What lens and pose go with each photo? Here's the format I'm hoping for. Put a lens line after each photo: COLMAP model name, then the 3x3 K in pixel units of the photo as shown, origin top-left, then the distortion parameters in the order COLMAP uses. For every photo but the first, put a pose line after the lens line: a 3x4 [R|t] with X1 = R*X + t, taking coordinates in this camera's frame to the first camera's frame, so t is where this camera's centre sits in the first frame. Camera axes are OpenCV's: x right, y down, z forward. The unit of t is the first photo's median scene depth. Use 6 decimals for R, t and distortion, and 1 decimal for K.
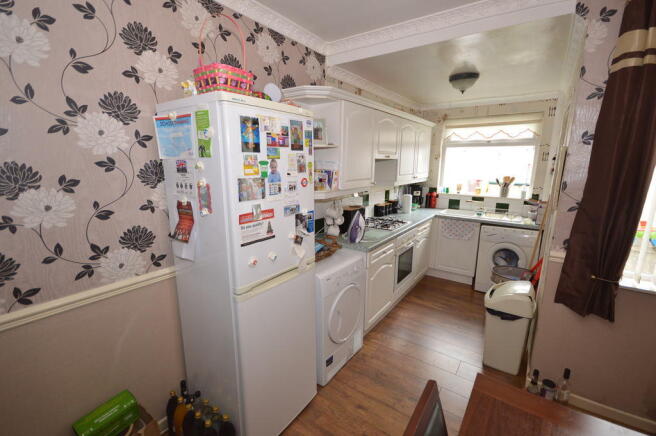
lens RADIAL K [[290.5, 0, 327.2], [0, 290.5, 223.2], [0, 0, 1]] dist [0.006998, -0.010481]
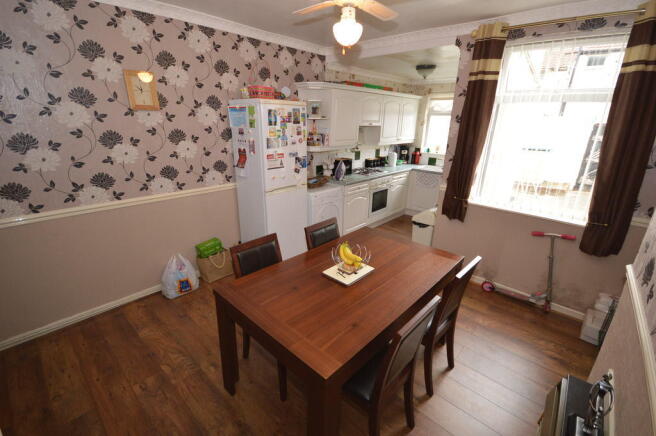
lens RADIAL K [[290.5, 0, 327.2], [0, 290.5, 223.2], [0, 0, 1]] dist [0.006998, -0.010481]
pose [[0.992816, 0.053908, -0.106817, 0.337440], [-0.039389, 0.990245, 0.133652, 0.140202], [0.112980, -0.128484, 0.985255, -0.970661]]
